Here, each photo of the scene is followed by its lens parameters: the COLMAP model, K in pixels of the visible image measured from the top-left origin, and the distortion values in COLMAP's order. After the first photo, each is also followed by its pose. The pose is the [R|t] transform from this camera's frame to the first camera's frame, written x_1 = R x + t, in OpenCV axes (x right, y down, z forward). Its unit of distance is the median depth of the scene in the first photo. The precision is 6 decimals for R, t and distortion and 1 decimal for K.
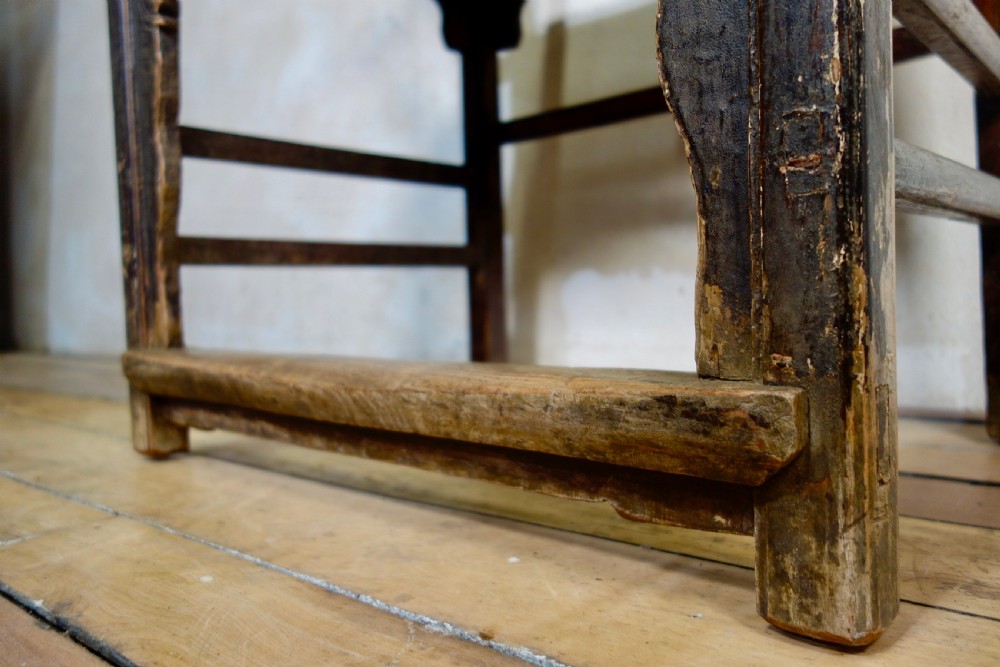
lens RADIAL K [[779.4, 0, 504.4], [0, 779.4, 335.4], [0, 0, 1]] dist [0.015334, -0.005274]
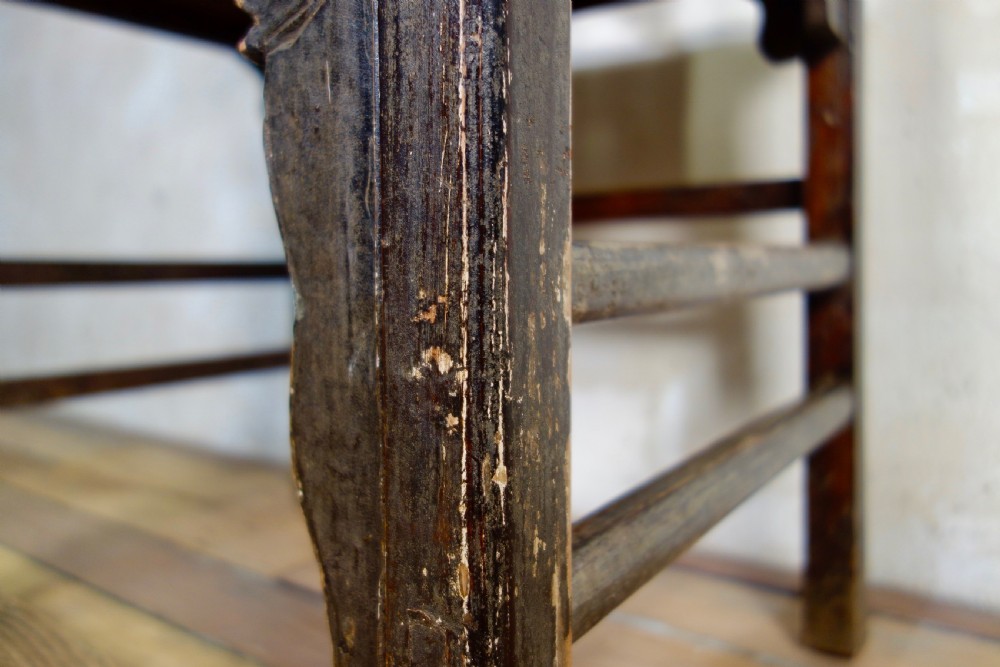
lens RADIAL K [[779.4, 0, 495.6], [0, 779.4, 331.3], [0, 0, 1]] dist [0.015334, -0.005274]
pose [[0.995005, 0.023578, 0.097004, 0.377722], [-0.025088, 0.999582, 0.014377, -0.574296], [-0.096624, -0.016739, 0.995180, 0.297053]]
